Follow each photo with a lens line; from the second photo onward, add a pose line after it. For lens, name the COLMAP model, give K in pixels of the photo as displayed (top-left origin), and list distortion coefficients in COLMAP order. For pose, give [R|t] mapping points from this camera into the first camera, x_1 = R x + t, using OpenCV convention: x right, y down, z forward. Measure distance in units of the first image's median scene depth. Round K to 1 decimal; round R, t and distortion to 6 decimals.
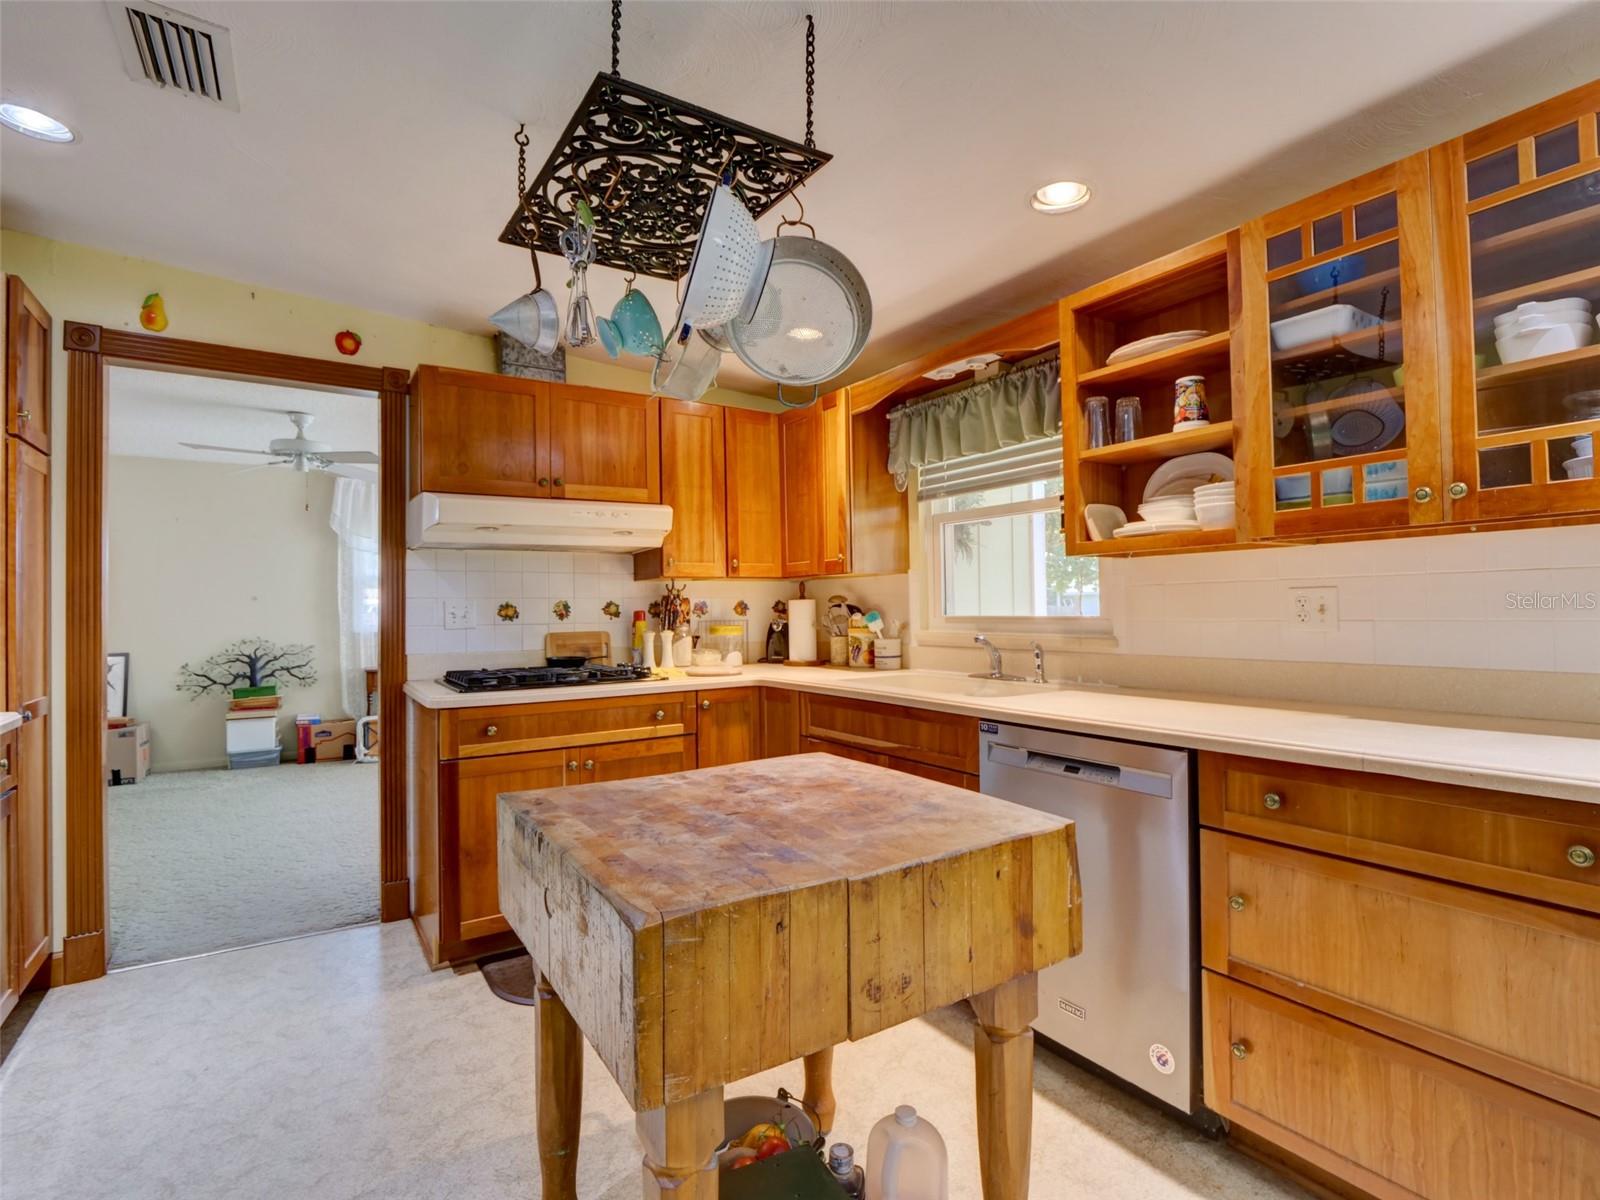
lens RADIAL K [[779.9, 0, 799.3], [0, 779.9, 596.4], [0, 0, 1]] dist [-0.011365, -0.000679]
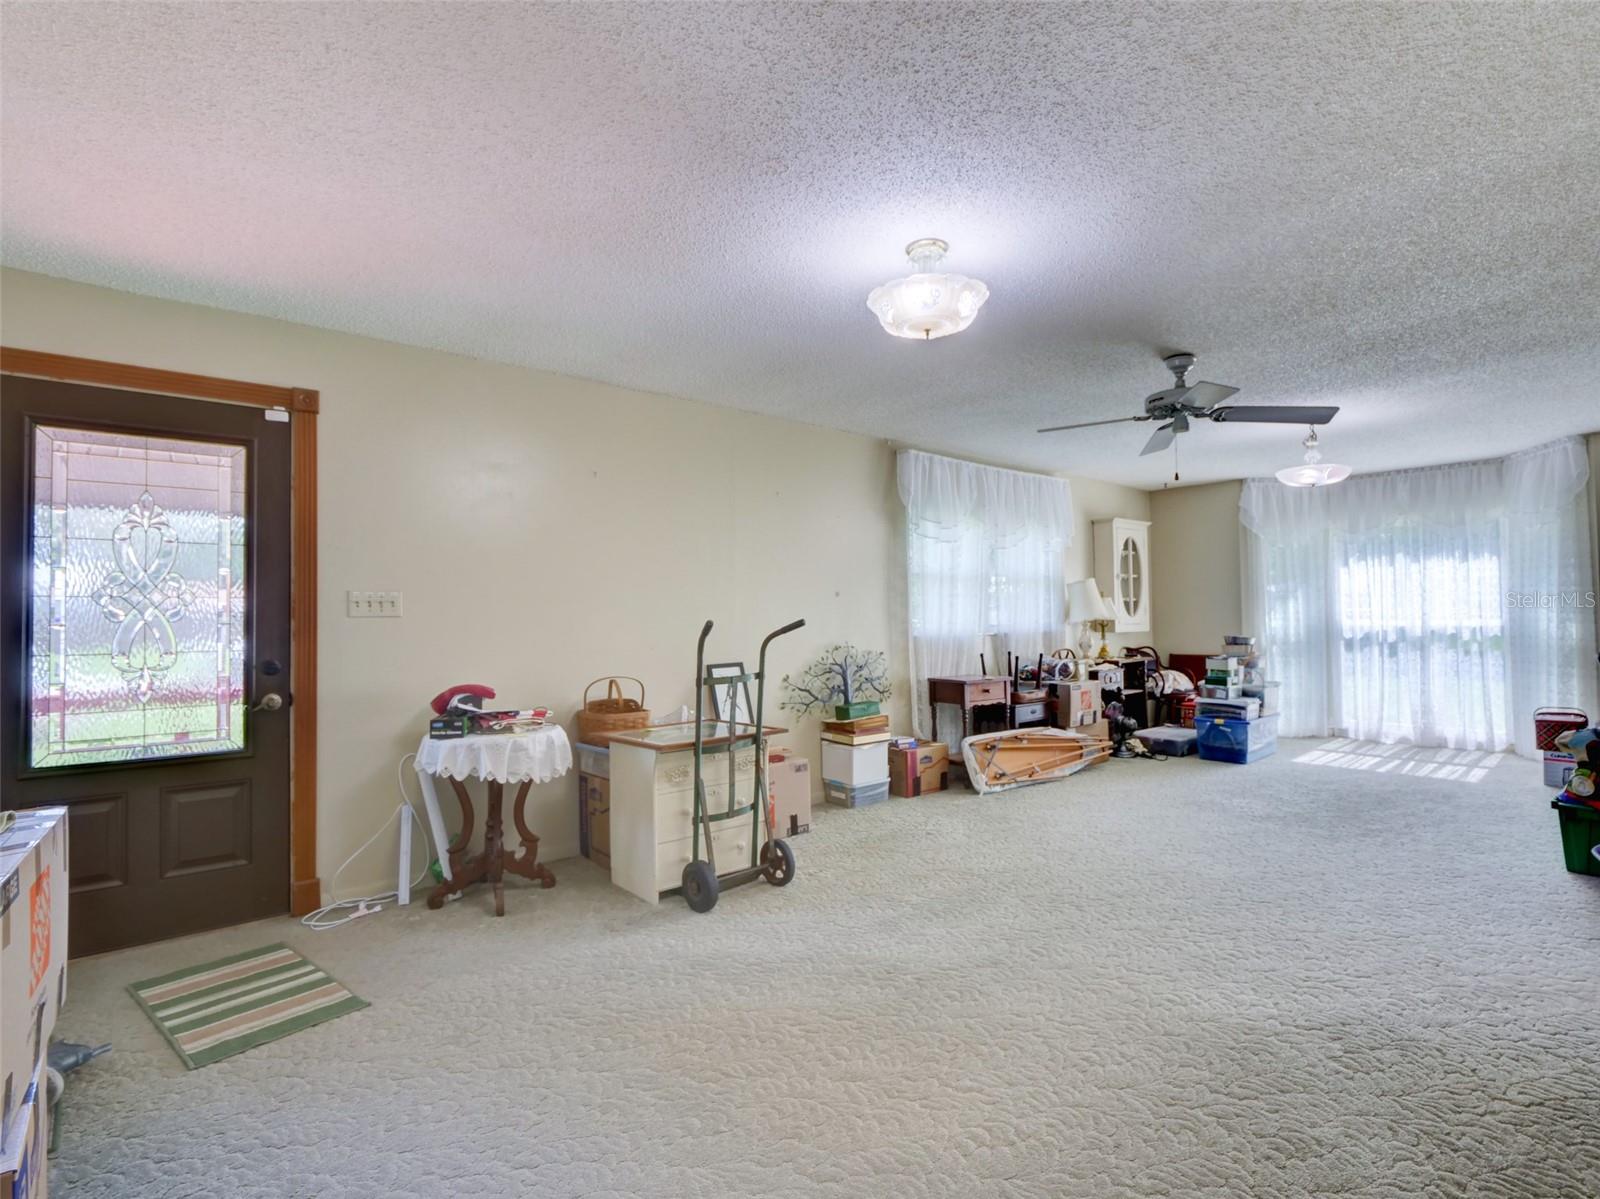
lens RADIAL K [[779.9, 0, 799.3], [0, 779.9, 595.9], [0, 0, 1]] dist [-0.011365, -0.000679]
pose [[0.993760, 0.005510, 0.111401, -1.692158], [-0.005013, 0.999976, -0.004742, 0.018044], [-0.111424, 0.004154, 0.993764, 0.399352]]
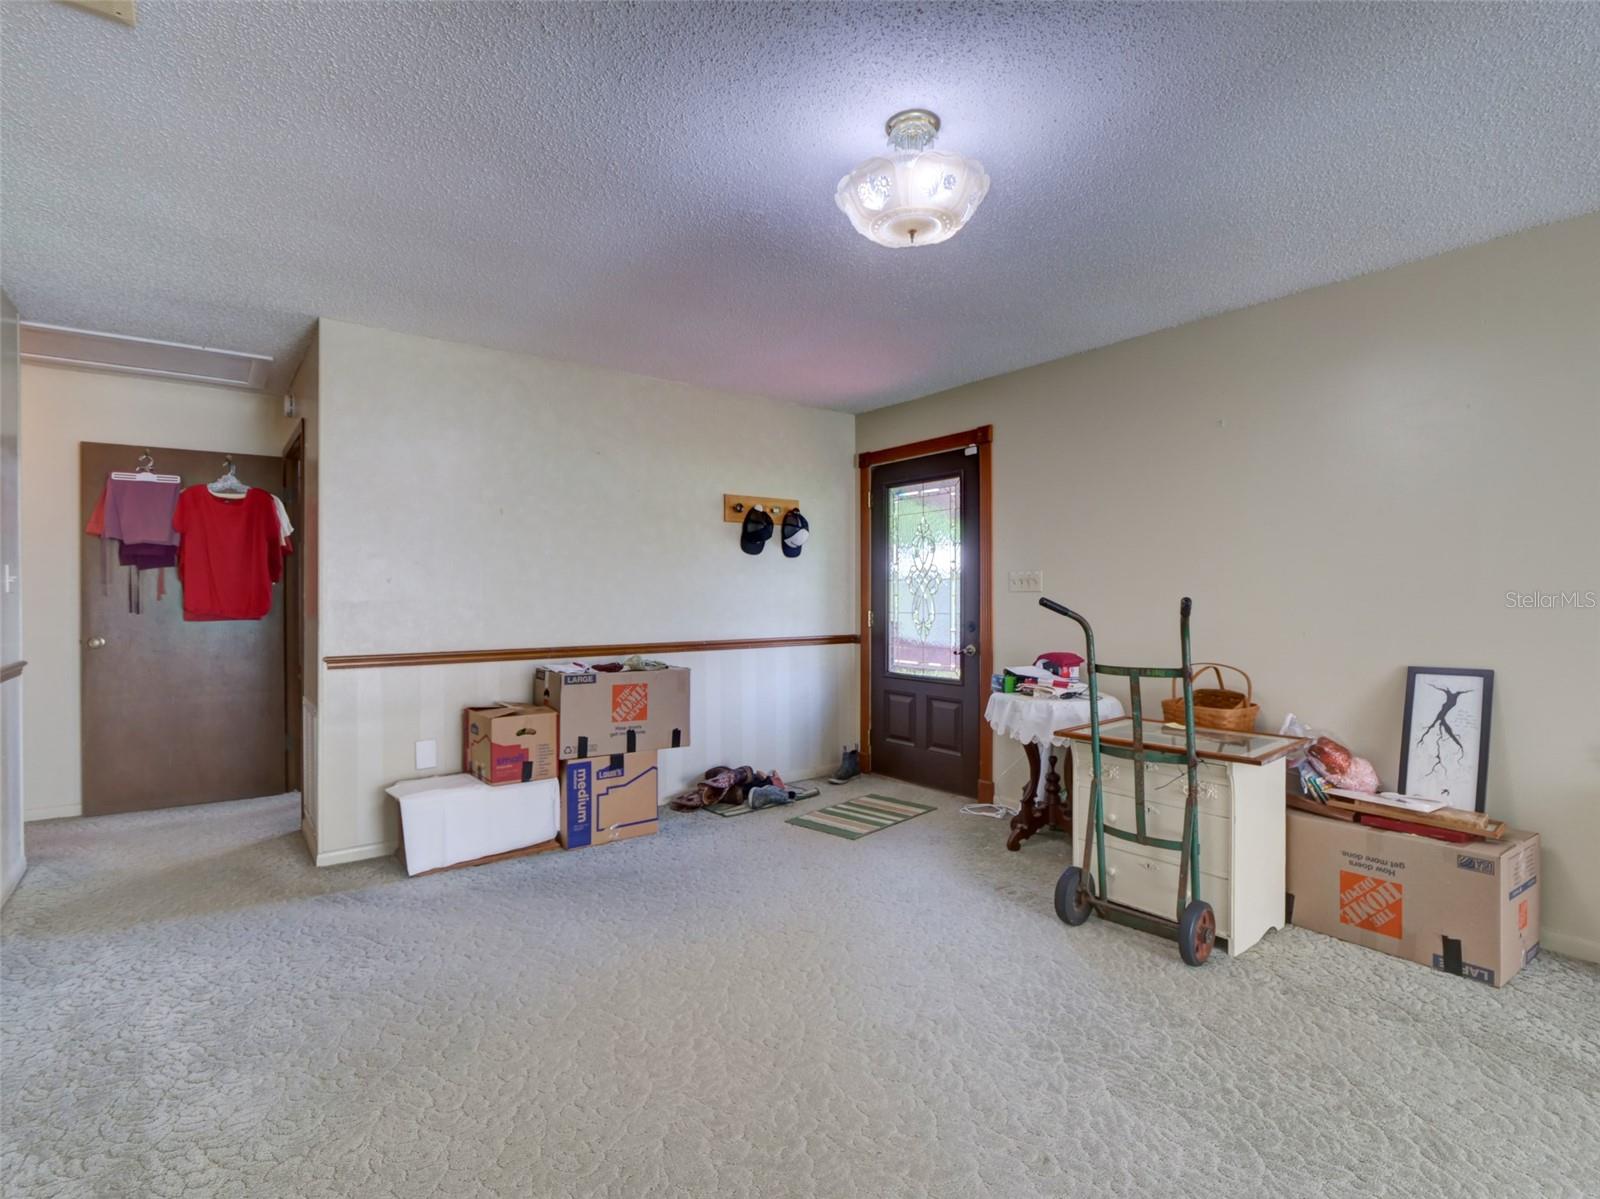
lens RADIAL K [[779.9, 0, 799.3], [0, 779.9, 595.9], [0, 0, 1]] dist [-0.011365, -0.000679]
pose [[0.072090, 0.011002, -0.997337, -0.829312], [0.020497, 0.999712, 0.012510, 0.027243], [0.997188, -0.021345, 0.071843, 1.050392]]
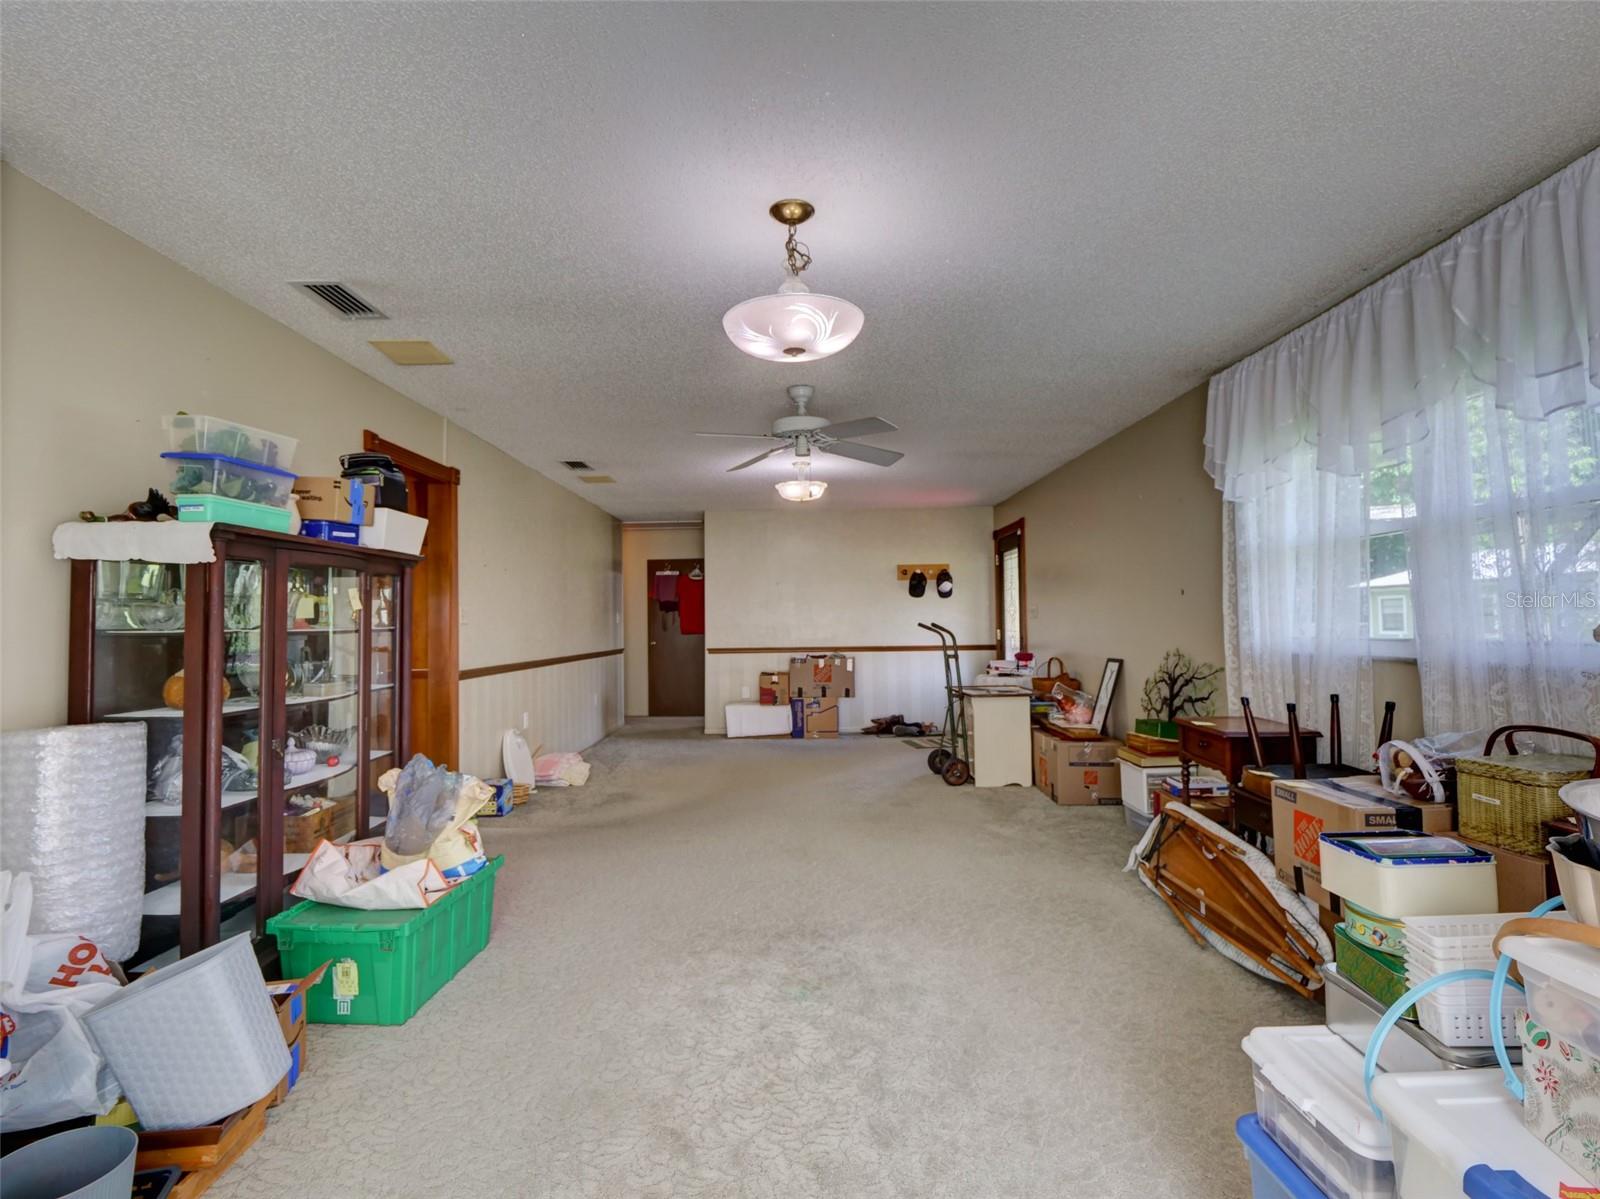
lens RADIAL K [[779.9, 0, 799.3], [0, 779.9, 595.9], [0, 0, 1]] dist [-0.011365, -0.000679]
pose [[-0.548785, -0.009550, -0.835909, 0.132954], [0.035617, 0.998760, -0.034794, 0.037209], [0.835204, -0.048867, -0.547764, 2.237752]]
